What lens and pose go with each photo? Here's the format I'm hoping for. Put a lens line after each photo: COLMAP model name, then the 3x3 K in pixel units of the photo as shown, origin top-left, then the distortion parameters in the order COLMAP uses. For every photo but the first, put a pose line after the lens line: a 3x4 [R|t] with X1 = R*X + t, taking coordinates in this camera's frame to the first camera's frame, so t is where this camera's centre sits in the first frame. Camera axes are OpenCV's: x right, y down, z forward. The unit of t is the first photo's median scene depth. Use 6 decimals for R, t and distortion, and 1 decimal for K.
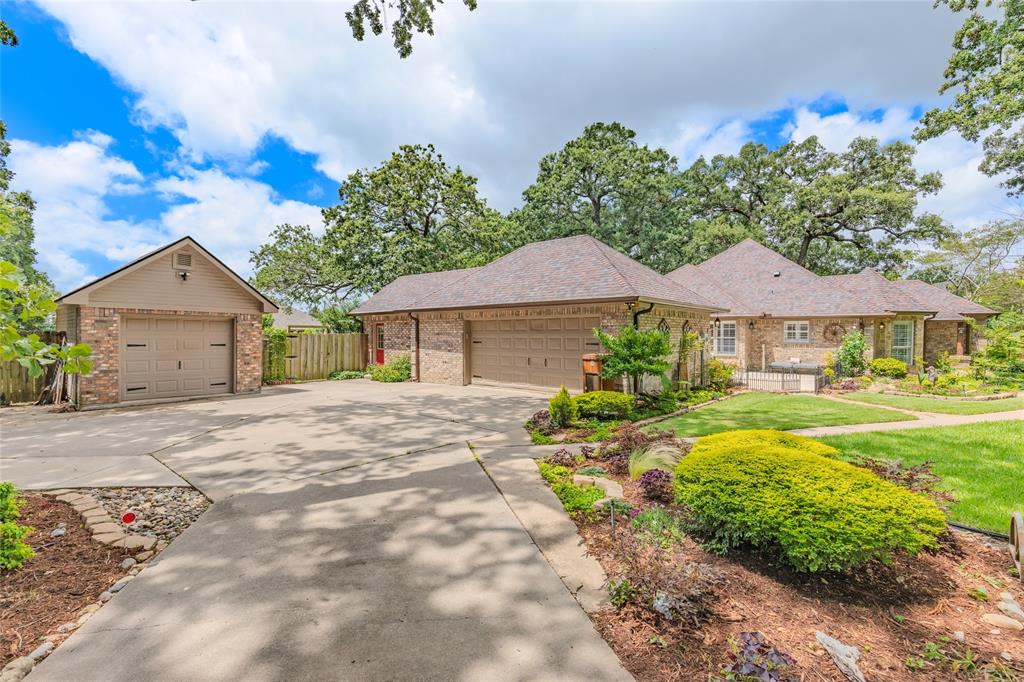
lens RADIAL K [[456.2, 0, 511.0], [0, 456.2, 343.6], [0, 0, 1]] dist [0.000346, 0.000436]
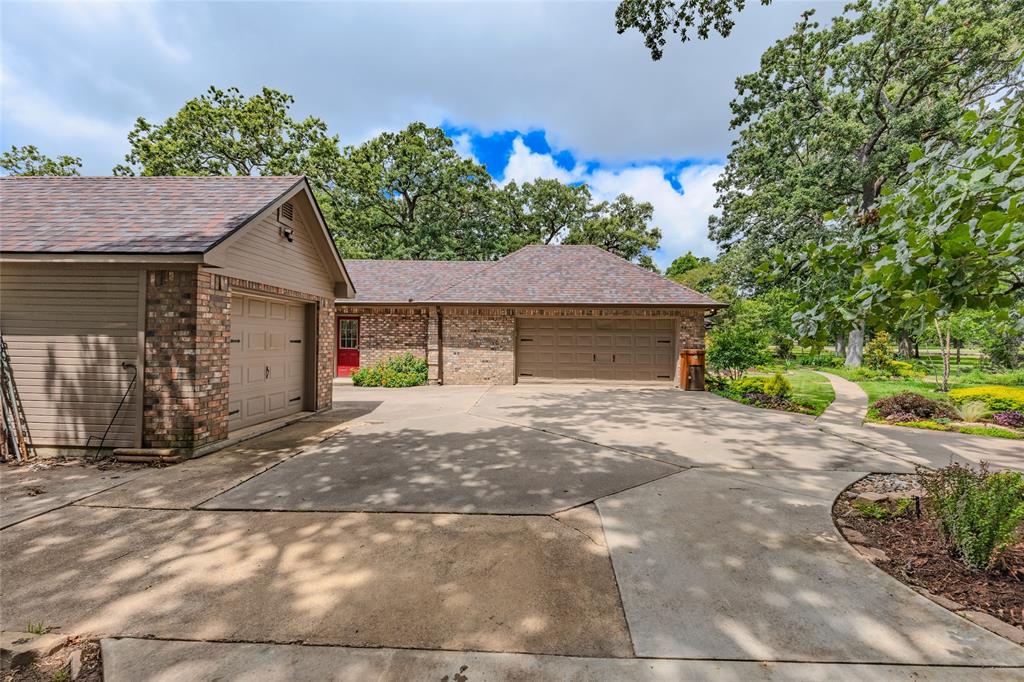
lens RADIAL K [[456.2, 0, 511.0], [0, 456.2, 343.6], [0, 0, 1]] dist [0.000346, 0.000436]
pose [[0.794039, 0.001108, 0.607866, -0.577239], [0.000411, 0.999997, -0.002360, 0.005840], [-0.607867, 0.002124, 0.794036, 0.193953]]
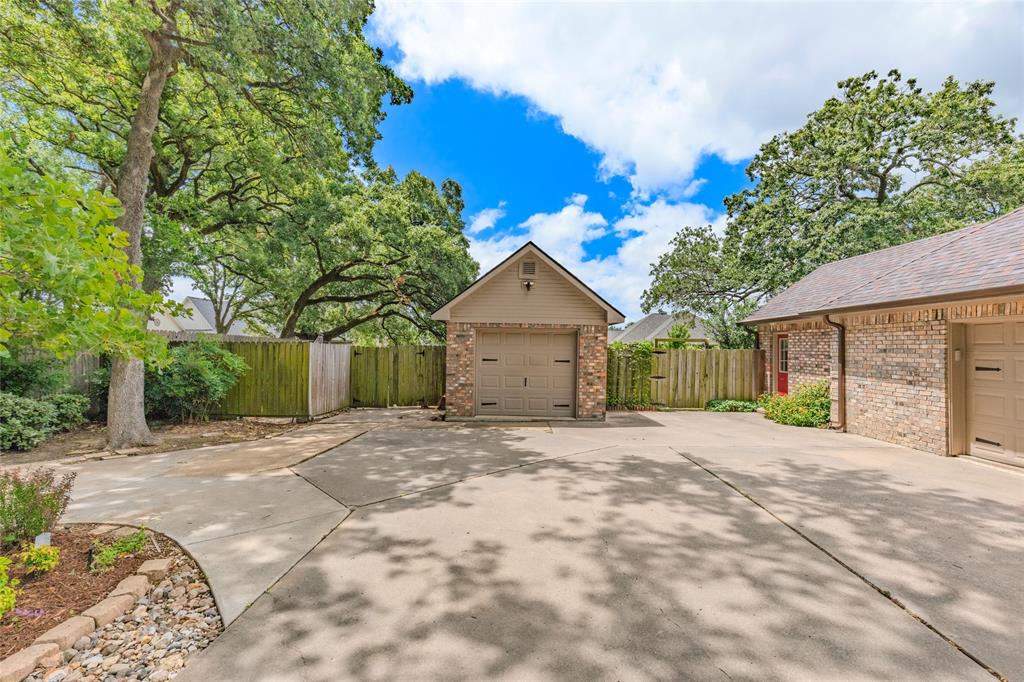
lens RADIAL K [[456.2, 0, 511.0], [0, 456.2, 343.6], [0, 0, 1]] dist [0.000346, 0.000436]
pose [[0.628037, -0.003202, -0.778177, -0.013147], [-0.021462, 0.999540, -0.021435, -0.007197], [0.777888, 0.030163, 0.627679, 0.266604]]
